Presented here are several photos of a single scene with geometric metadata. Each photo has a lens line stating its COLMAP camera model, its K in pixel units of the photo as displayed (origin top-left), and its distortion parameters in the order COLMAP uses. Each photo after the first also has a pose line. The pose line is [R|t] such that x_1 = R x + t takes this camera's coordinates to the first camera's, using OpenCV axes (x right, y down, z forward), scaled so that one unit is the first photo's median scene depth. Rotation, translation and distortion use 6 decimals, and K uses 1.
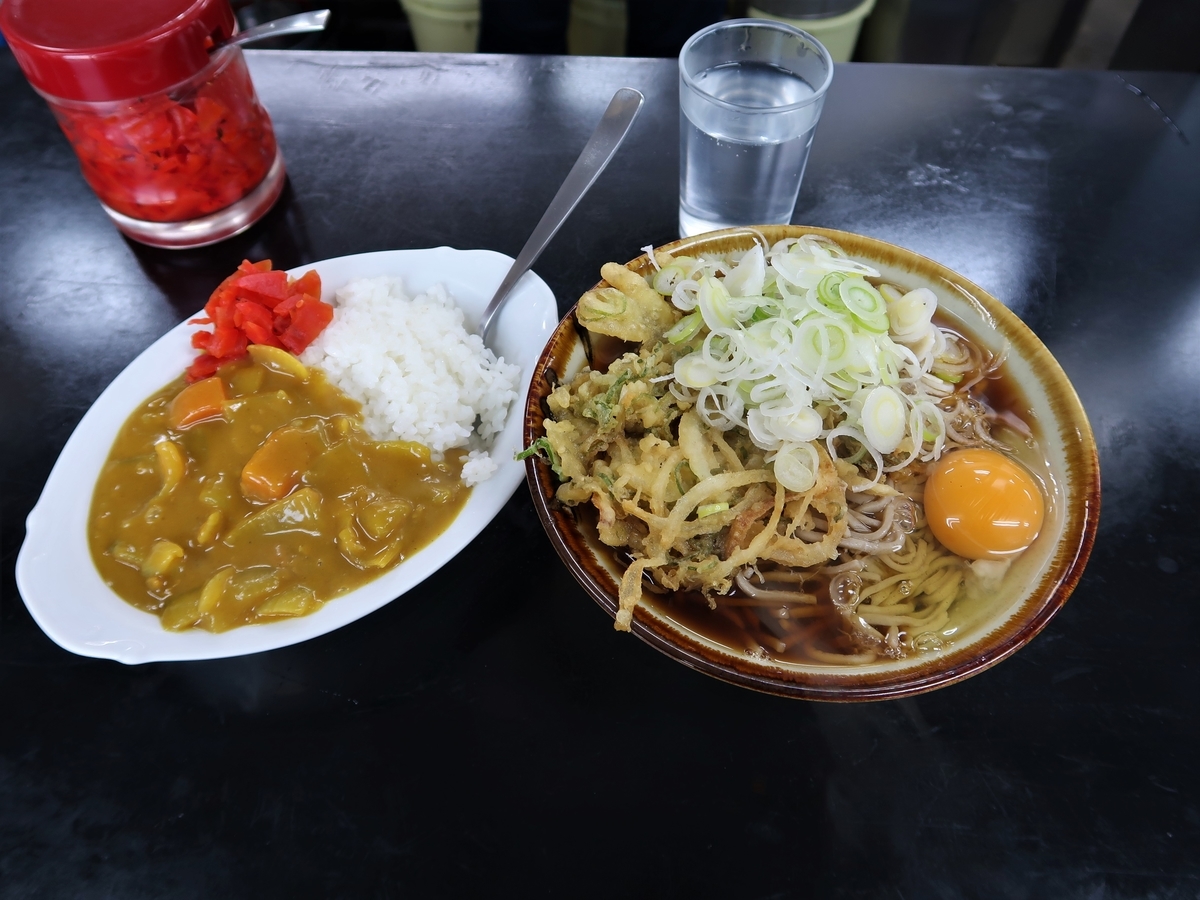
lens RADIAL K [[908.0, 0, 599.6], [0, 908.0, 446.5], [0, 0, 1]] dist [-0.043308, 0.016268]
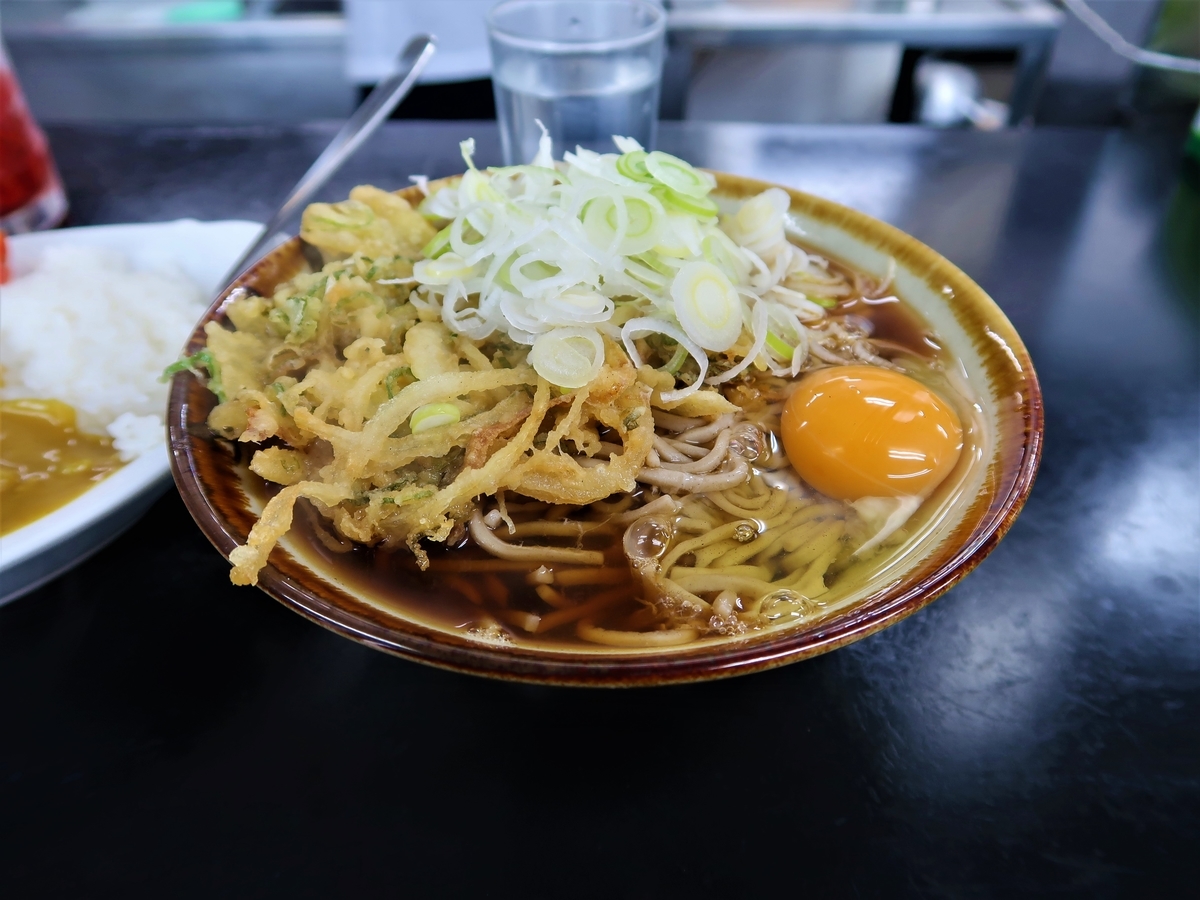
lens RADIAL K [[908.0, 0, 606.7], [0, 908.0, 447.7], [0, 0, 1]] dist [-0.043308, 0.016268]
pose [[0.999204, -0.018084, 0.035544, 0.214617], [0.027023, 0.962493, -0.269959, 0.253847], [-0.029329, 0.270704, 0.962216, 0.381952]]
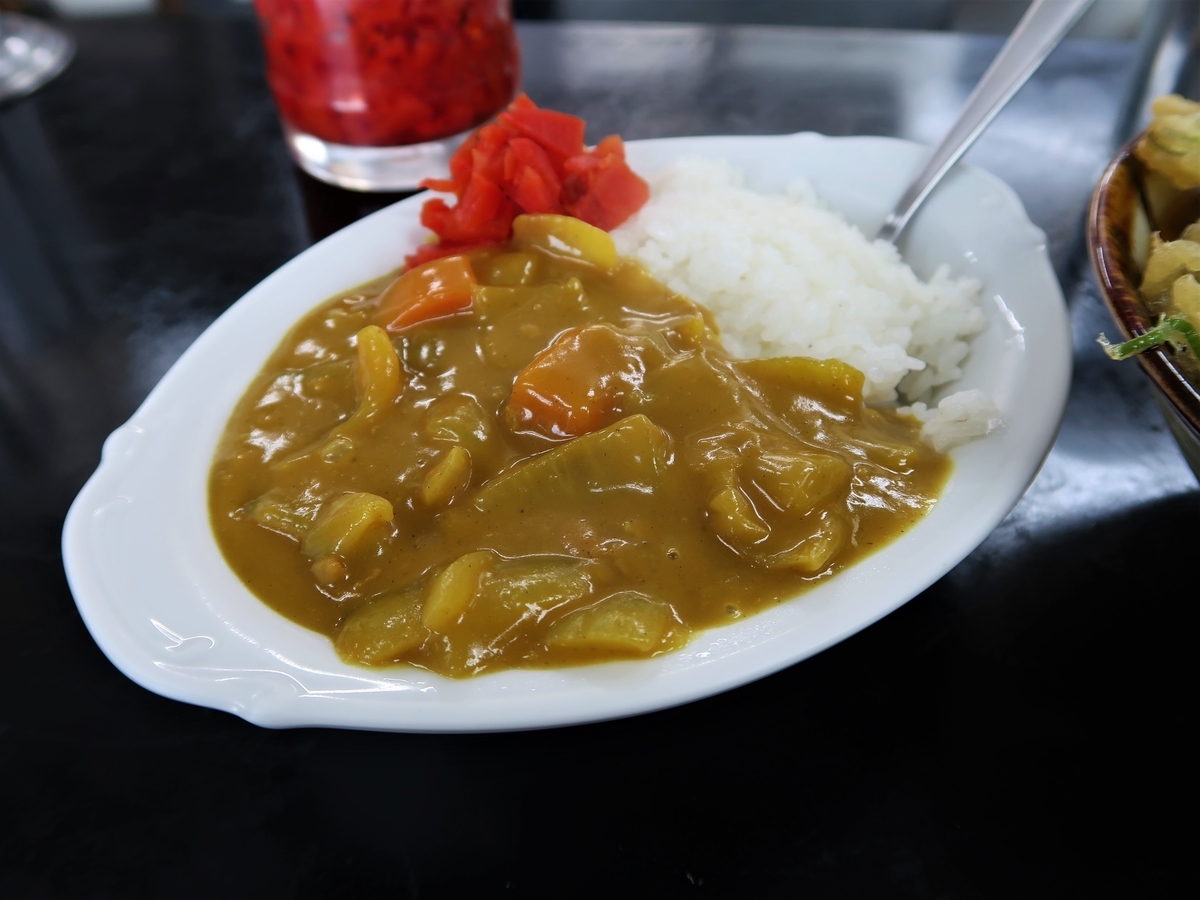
lens RADIAL K [[908.0, 0, 594.6], [0, 908.0, 450.2], [0, 0, 1]] dist [-0.043308, 0.016268]
pose [[0.992812, 0.057894, -0.104748, -0.320922], [-0.079040, 0.974368, -0.210617, 0.189358], [0.089869, 0.217383, 0.971940, 0.552040]]
